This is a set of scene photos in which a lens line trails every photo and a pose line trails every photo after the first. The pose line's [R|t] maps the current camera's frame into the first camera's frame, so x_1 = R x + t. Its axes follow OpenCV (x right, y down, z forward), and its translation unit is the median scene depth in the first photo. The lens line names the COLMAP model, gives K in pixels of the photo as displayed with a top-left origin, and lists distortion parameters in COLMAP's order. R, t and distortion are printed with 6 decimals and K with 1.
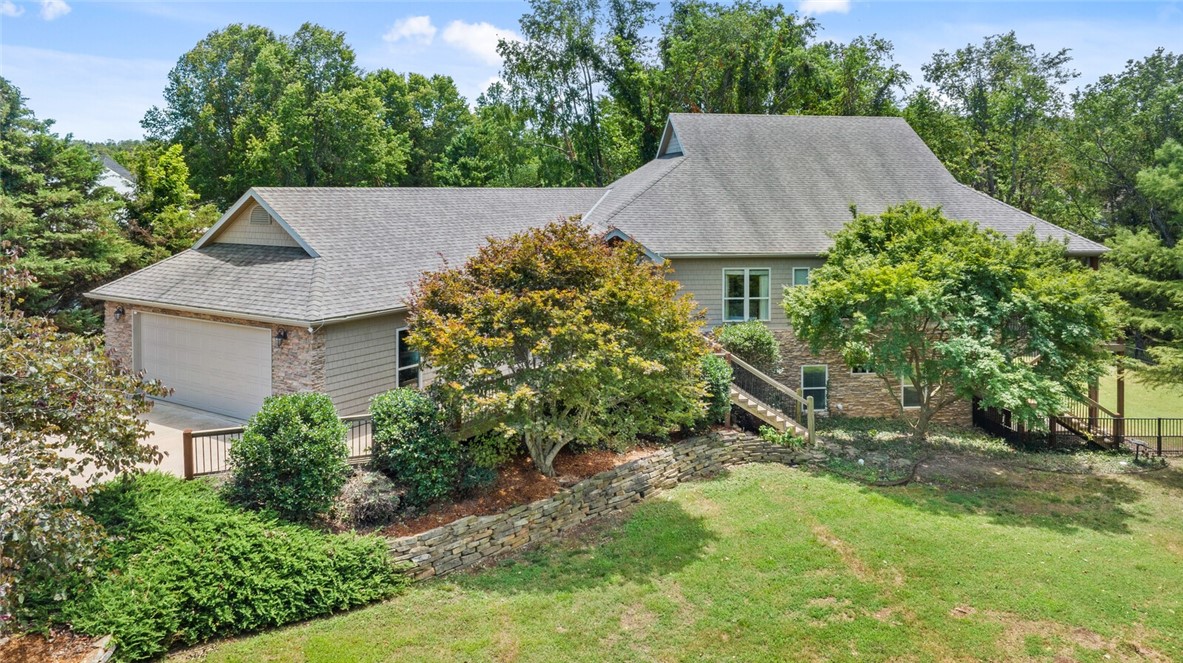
lens RADIAL K [[751.4, 0, 591.5], [0, 751.4, 331.5], [0, 0, 1]] dist [-0.041216, -0.000752]
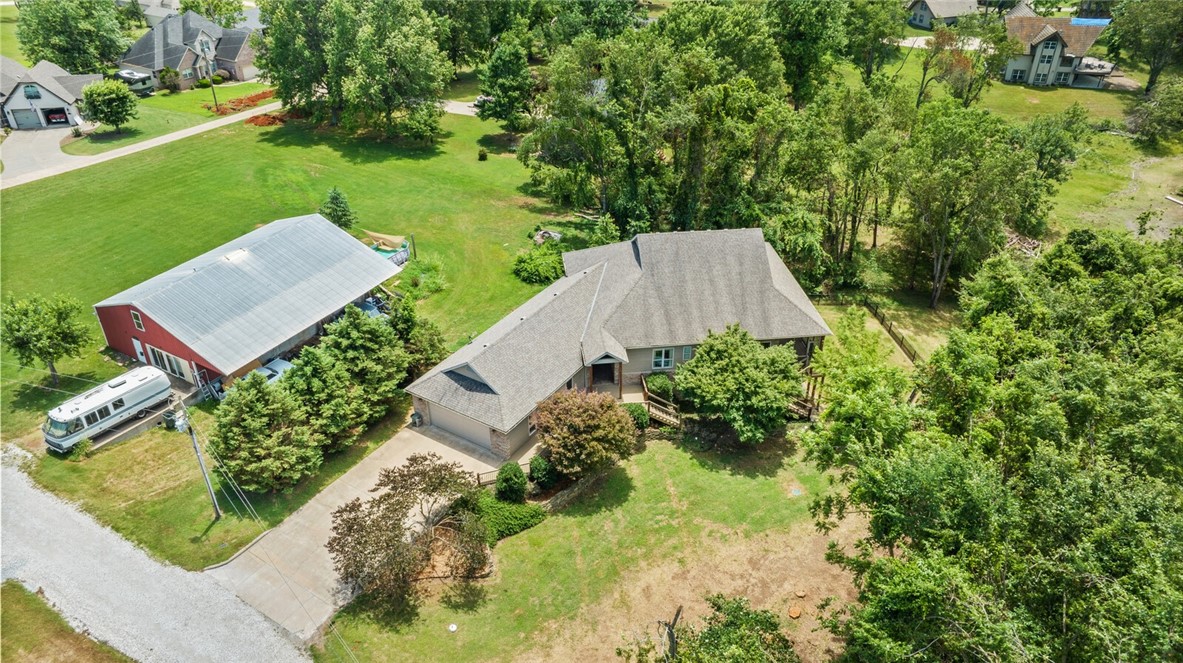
lens RADIAL K [[751.4, 0, 591.5], [0, 751.4, 331.5], [0, 0, 1]] dist [-0.041216, -0.000752]
pose [[0.999952, -0.002278, -0.009524, 0.009984], [0.006615, 0.874248, 0.485434, -2.030181], [0.007220, -0.485474, 0.874221, -1.625698]]
